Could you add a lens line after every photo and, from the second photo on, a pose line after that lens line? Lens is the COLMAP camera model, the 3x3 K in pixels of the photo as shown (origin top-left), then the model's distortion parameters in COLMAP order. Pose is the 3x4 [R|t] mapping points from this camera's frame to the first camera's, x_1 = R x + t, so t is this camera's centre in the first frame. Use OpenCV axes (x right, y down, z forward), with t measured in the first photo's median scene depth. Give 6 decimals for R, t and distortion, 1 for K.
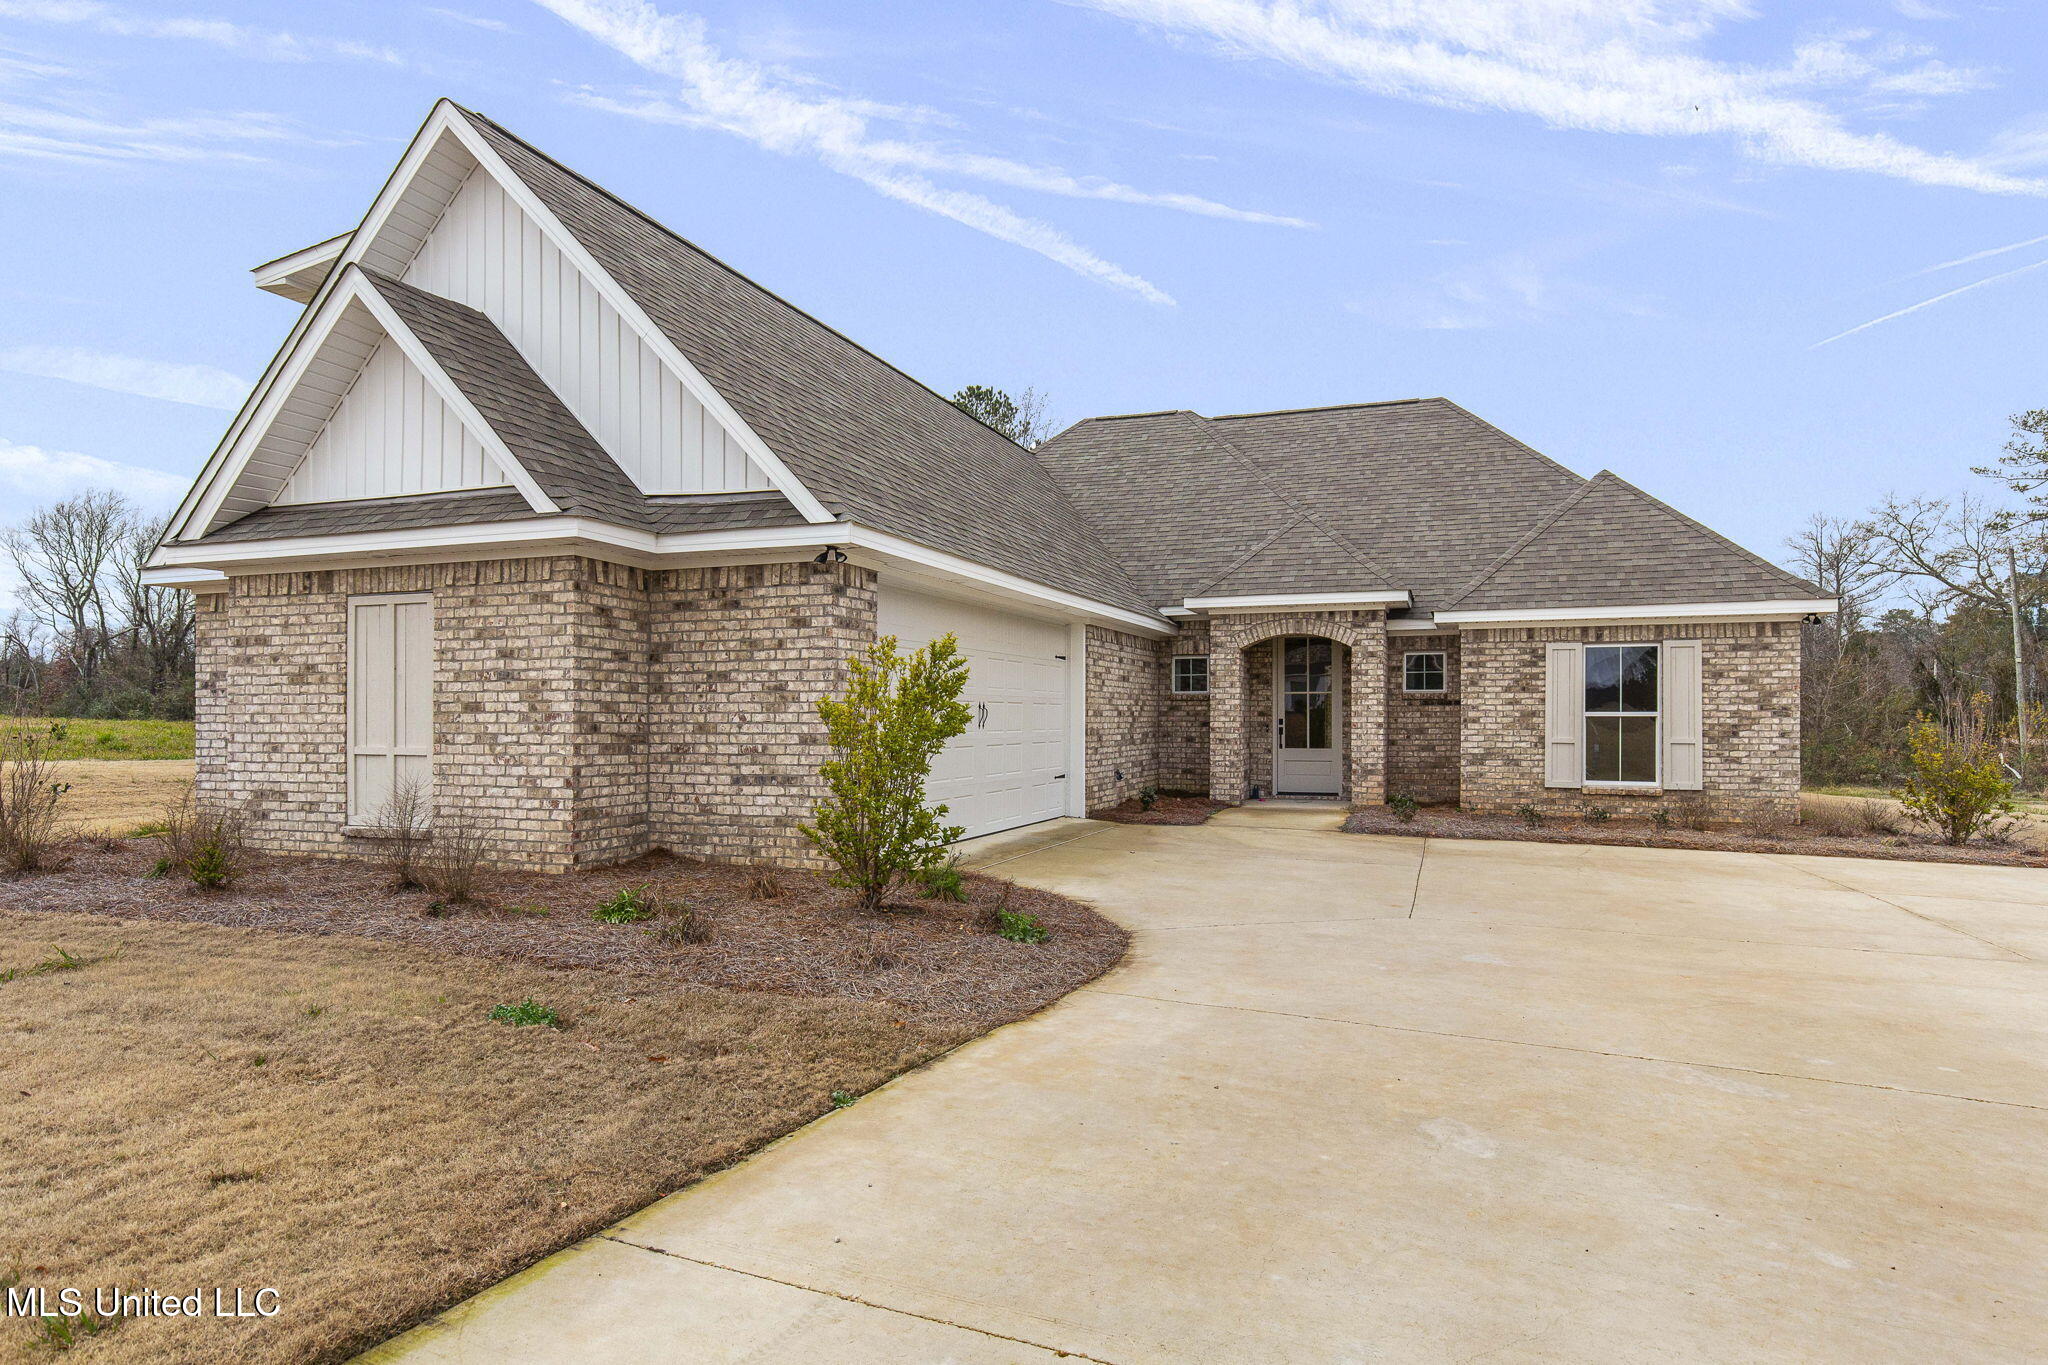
lens RADIAL K [[1182.7, 0, 1015.7], [0, 1182.7, 714.1], [0, 0, 1]] dist [0.007684, 0.001239]
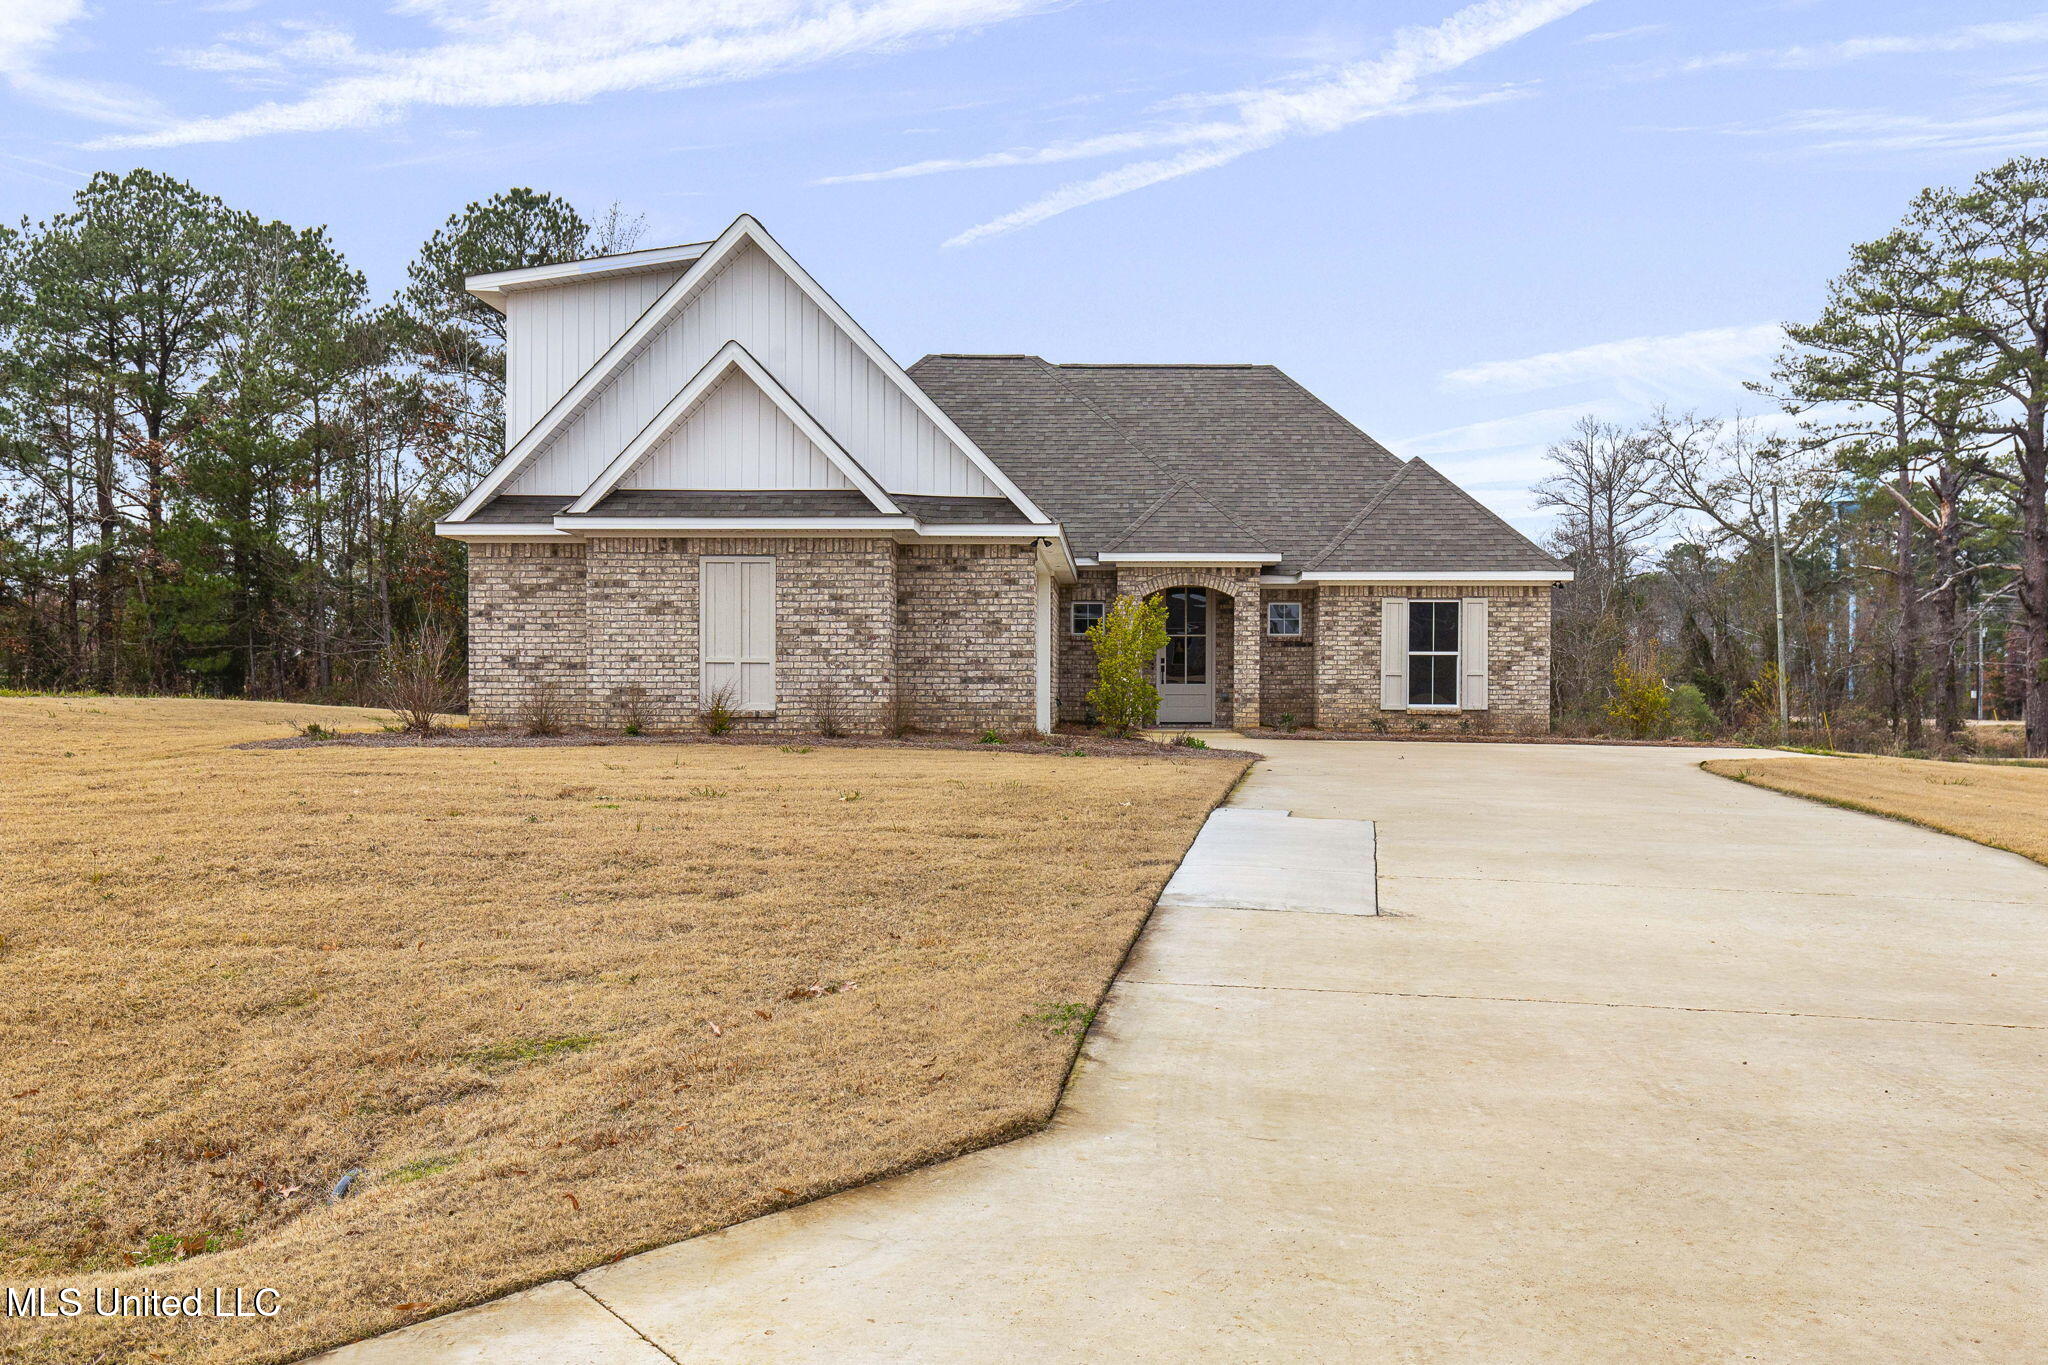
lens RADIAL K [[2037.1, 0, 1059.8], [0, 2037.1, 709.2], [0, 0, 1]] dist [0.004848, 0.000000]
pose [[0.943104, 0.000998, 0.332496, -0.620371], [-0.004600, 0.999939, 0.010049, 0.040507], [-0.332466, -0.011007, 0.943051, -0.975938]]
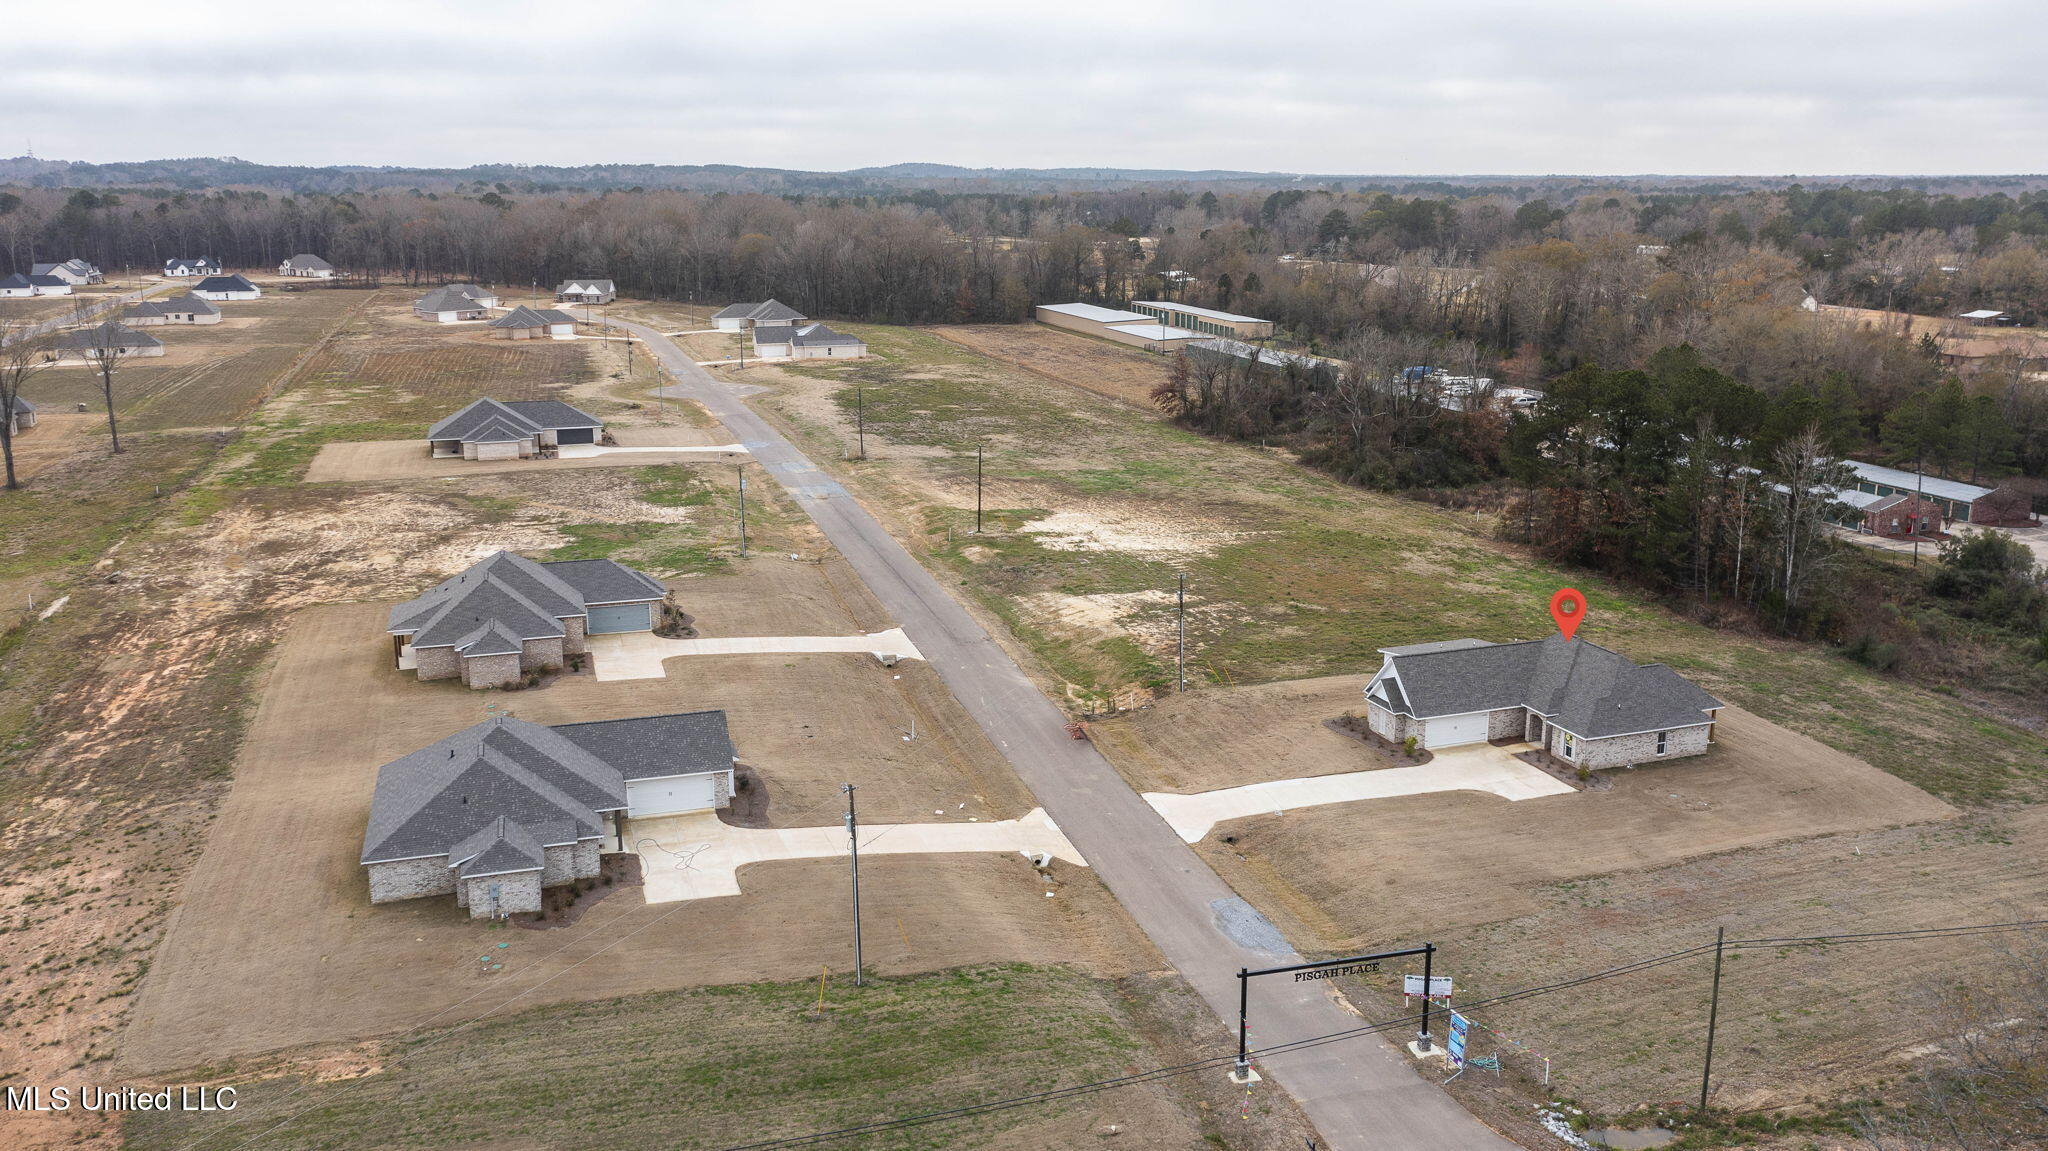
lens RADIAL K [[1689.4, 0, 1028.3], [0, 1689.4, 572.5], [0, 0, 1]] dist [0.000403, 0.012250]
pose [[0.658785, 0.171392, -0.732548, 4.625077], [0.006177, 0.972439, 0.233074, -2.736561], [0.752306, -0.158070, 0.639570, -6.074232]]
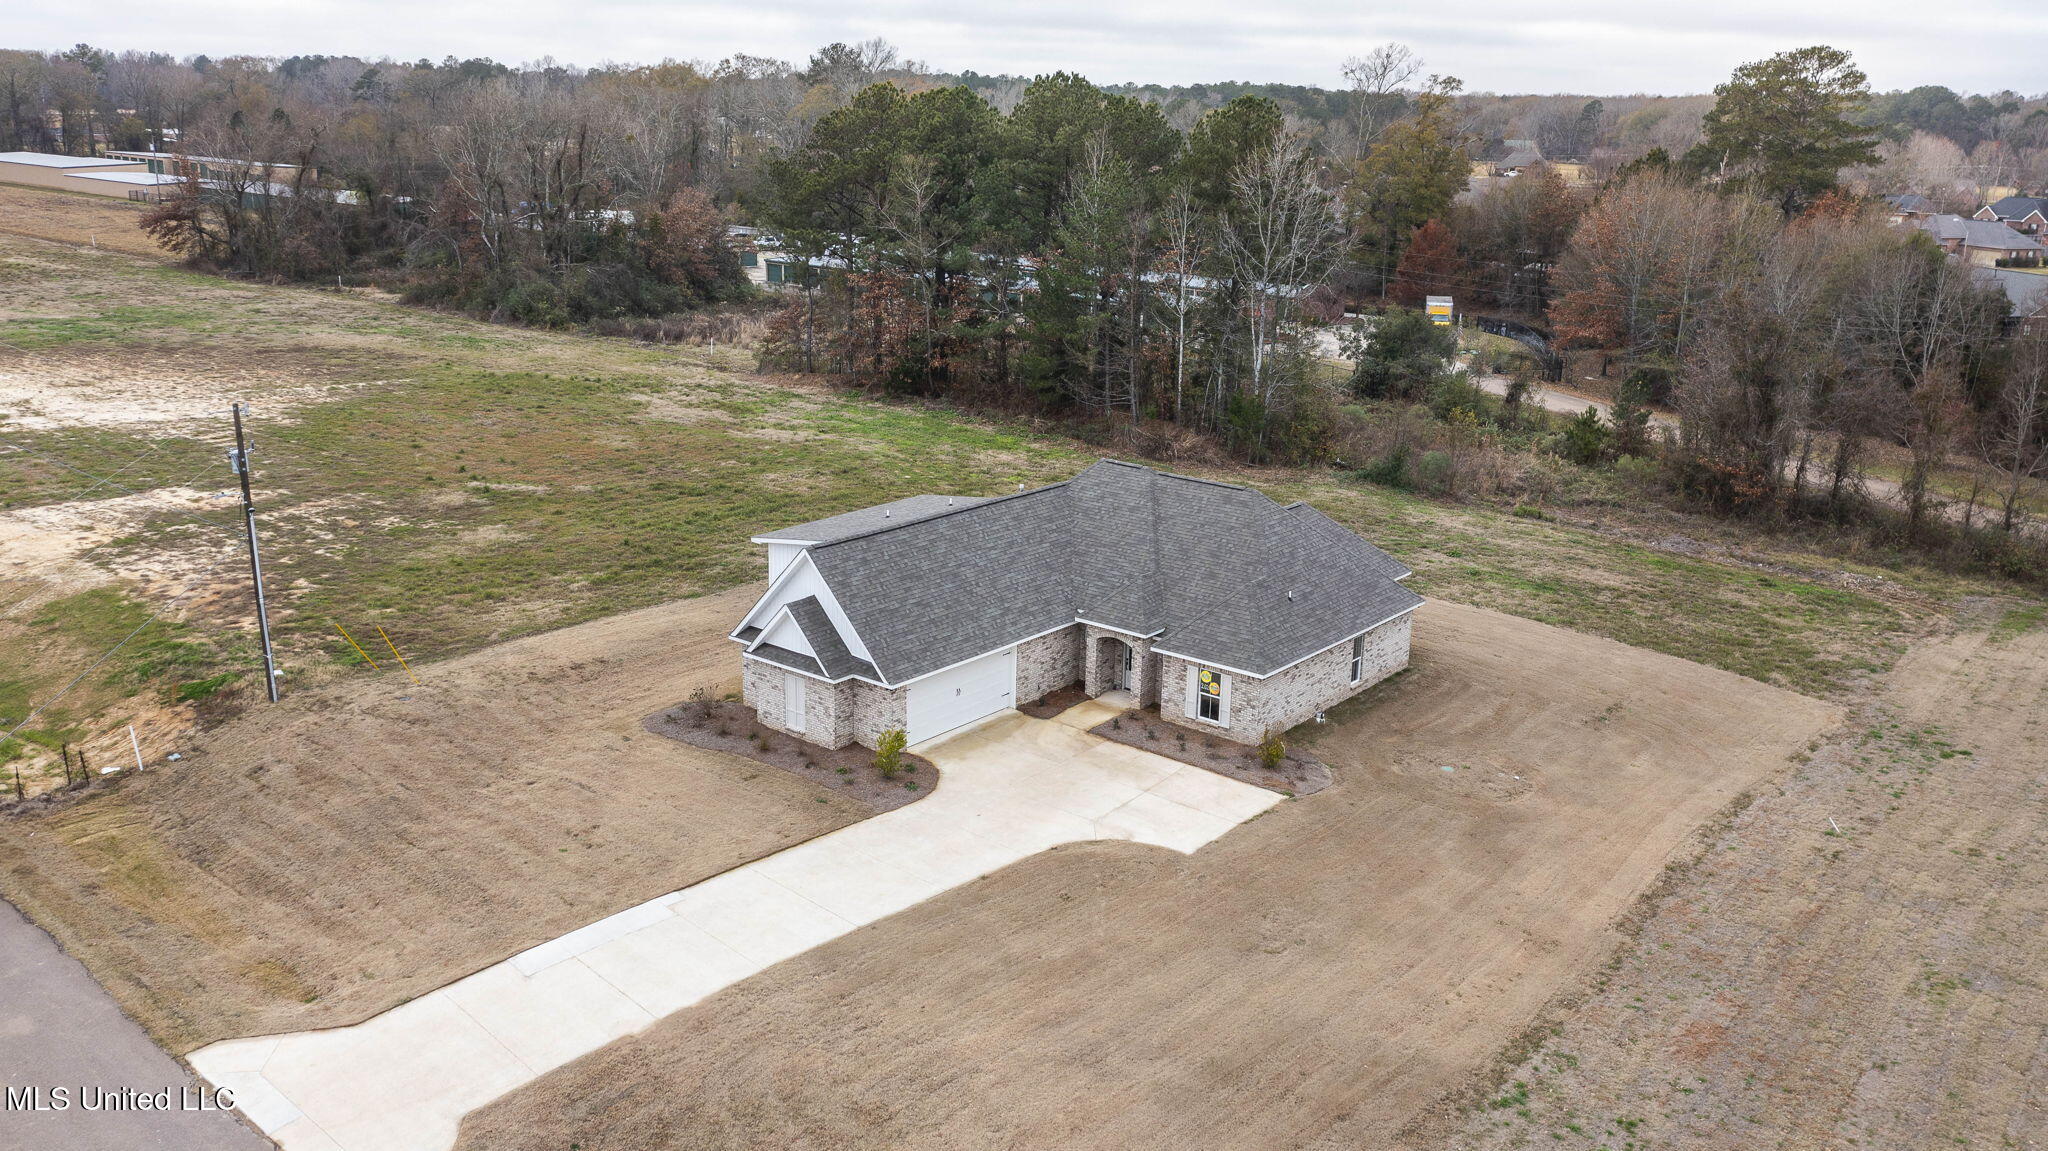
lens RADIAL K [[1689.4, 0, 1020.5], [0, 1689.4, 580.5], [0, 0, 1]] dist [0.000403, 0.012250]
pose [[0.951249, 0.102375, -0.290937, 1.166085], [-0.018470, 0.960520, 0.277597, -1.272314], [0.307870, -0.258691, 0.915585, -2.493236]]
